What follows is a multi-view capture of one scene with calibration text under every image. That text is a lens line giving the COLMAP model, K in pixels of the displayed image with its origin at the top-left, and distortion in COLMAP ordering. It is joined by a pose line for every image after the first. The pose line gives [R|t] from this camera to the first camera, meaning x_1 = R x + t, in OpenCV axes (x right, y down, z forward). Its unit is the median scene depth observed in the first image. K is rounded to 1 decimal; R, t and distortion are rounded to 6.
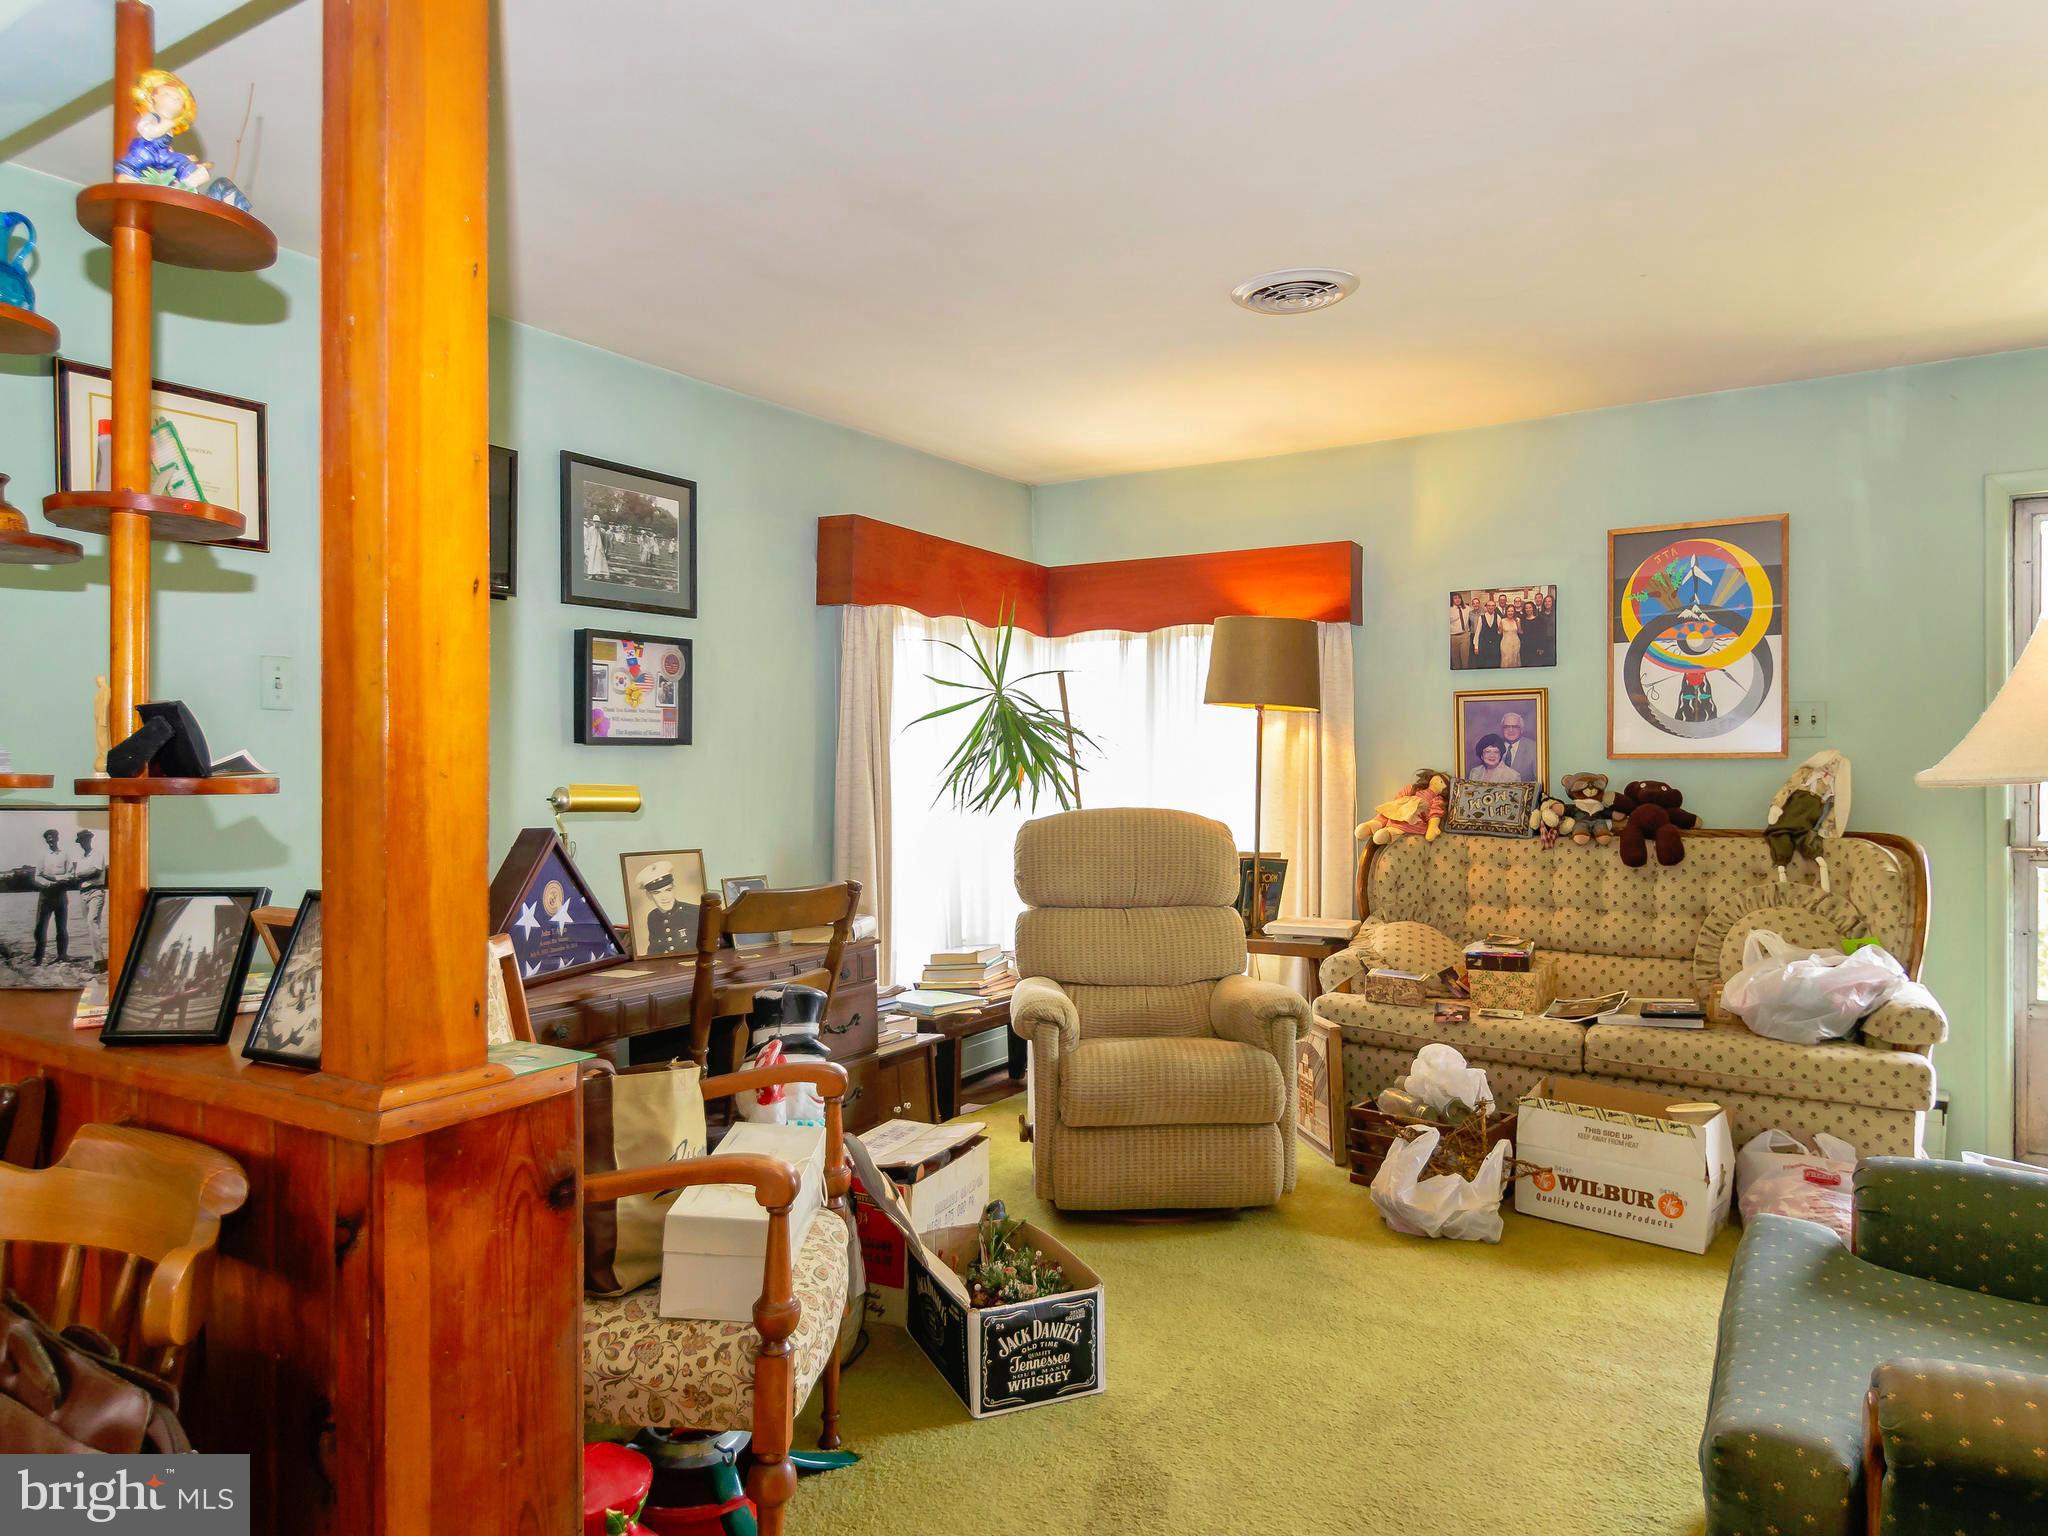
lens RADIAL K [[1256.7, 0, 1096.4], [0, 1256.7, 793.0], [0, 0, 1]] dist [-0.000234, -0.003176]
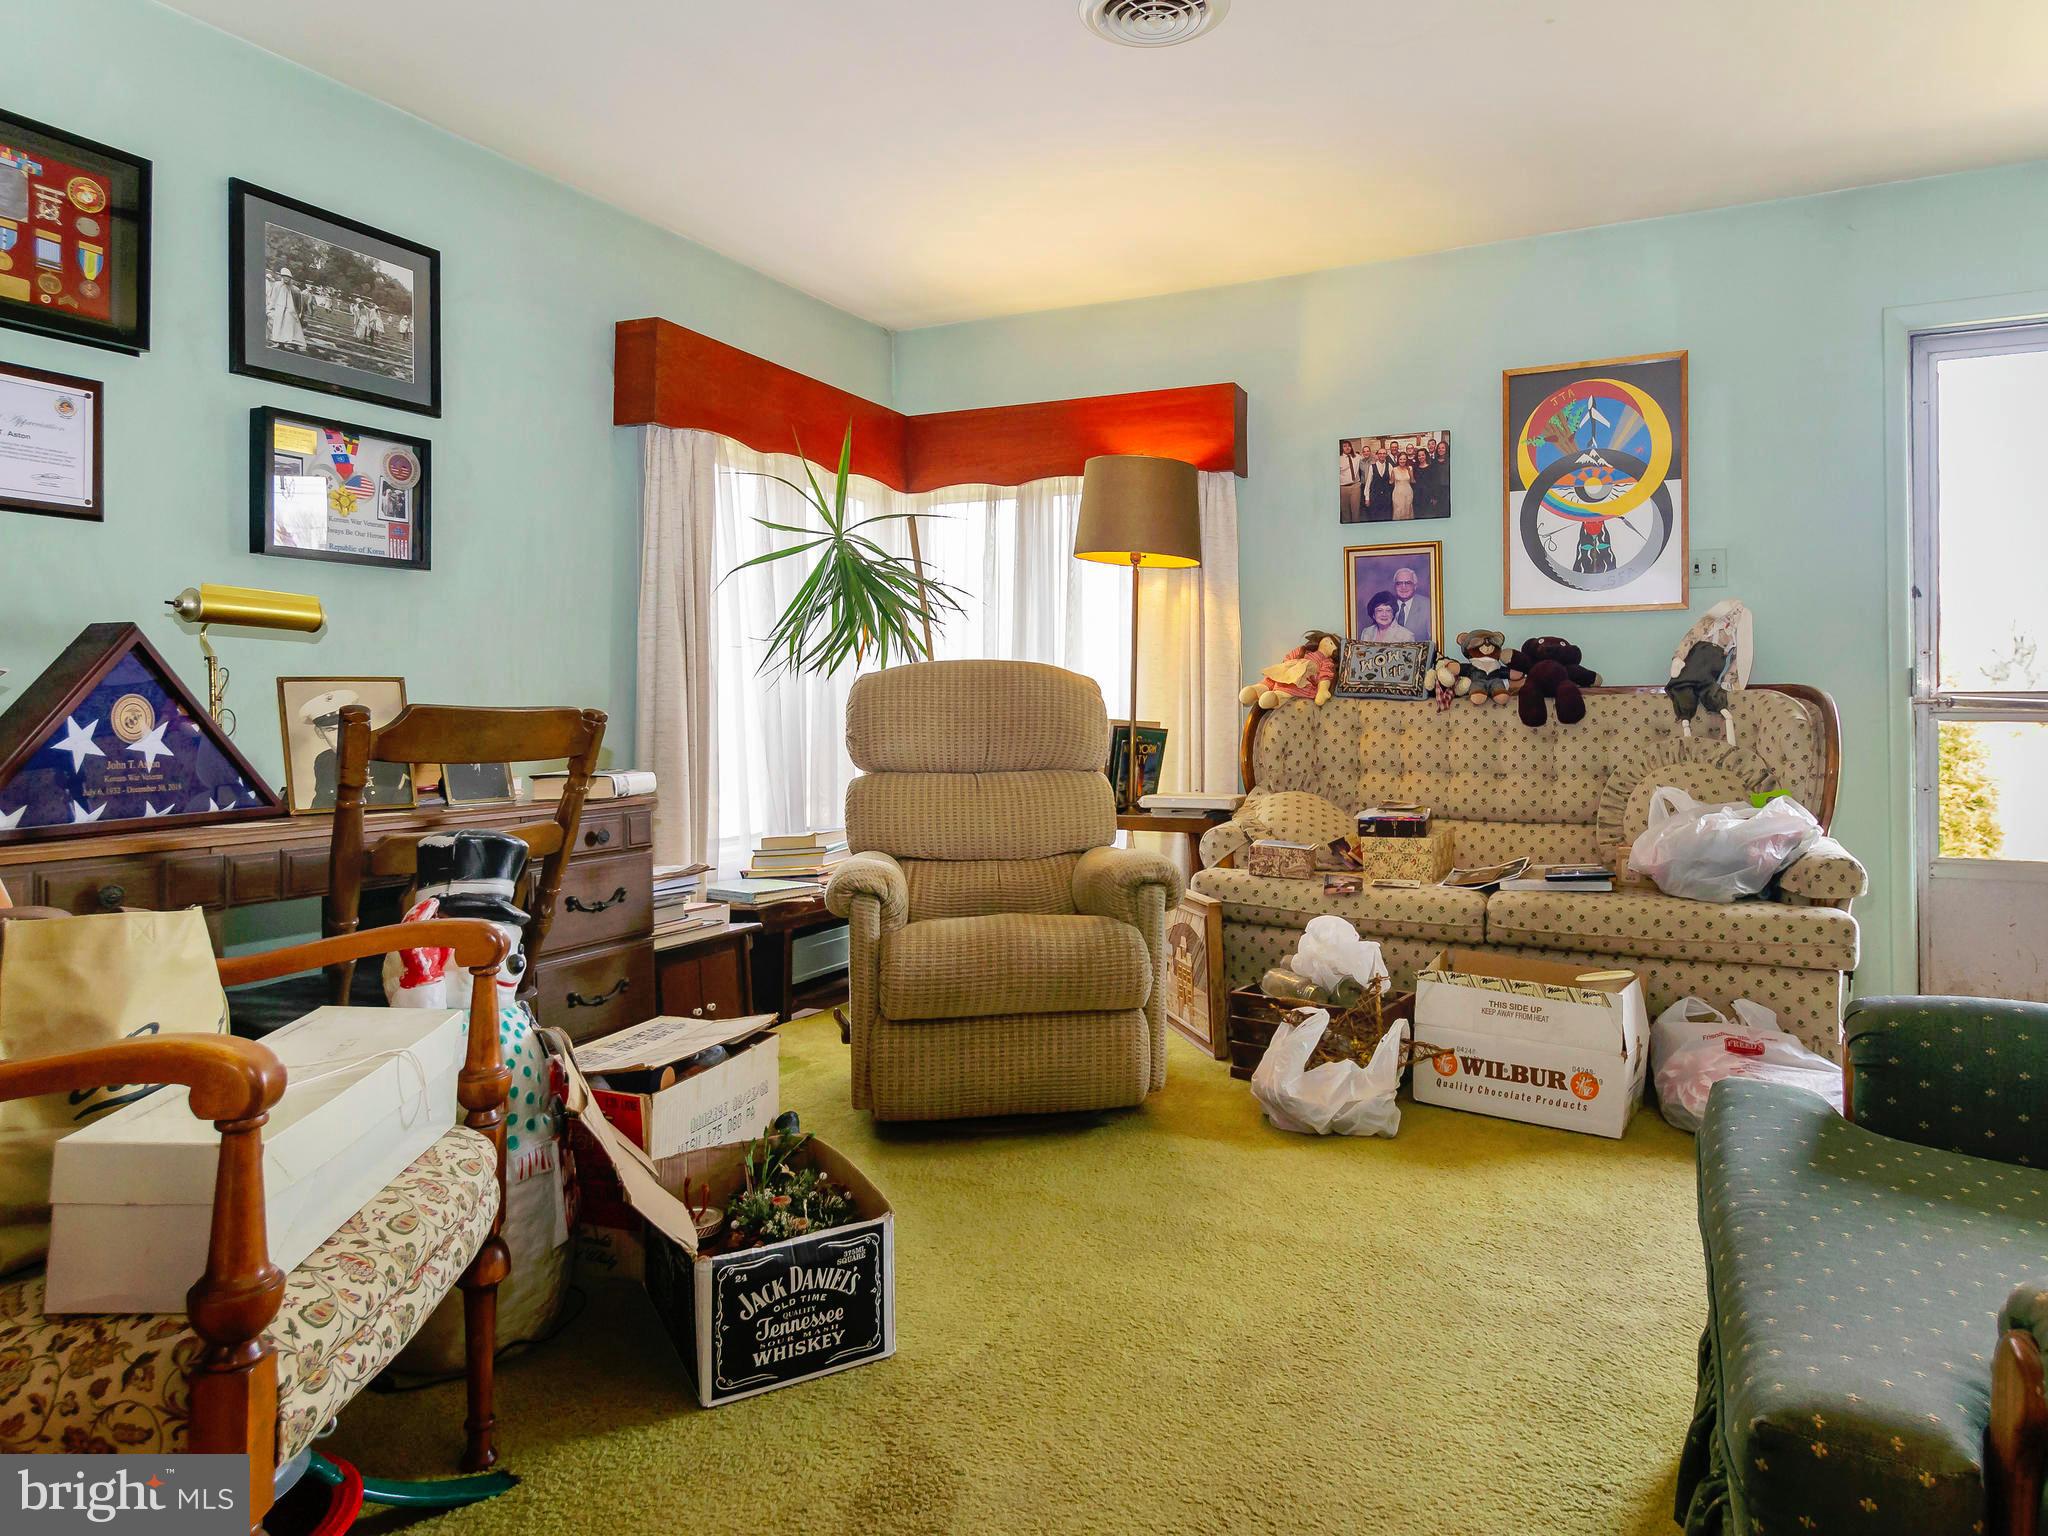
lens RADIAL K [[1182.3, 0, 1167.7], [0, 1182.3, 727.0], [0, 0, 1]] dist [-0.002638, -0.000614]
pose [[0.992151, -0.003355, 0.125003, 0.056559], [0.004223, 0.999969, -0.006678, 0.071839], [-0.124977, 0.007153, 0.992134, 0.187218]]
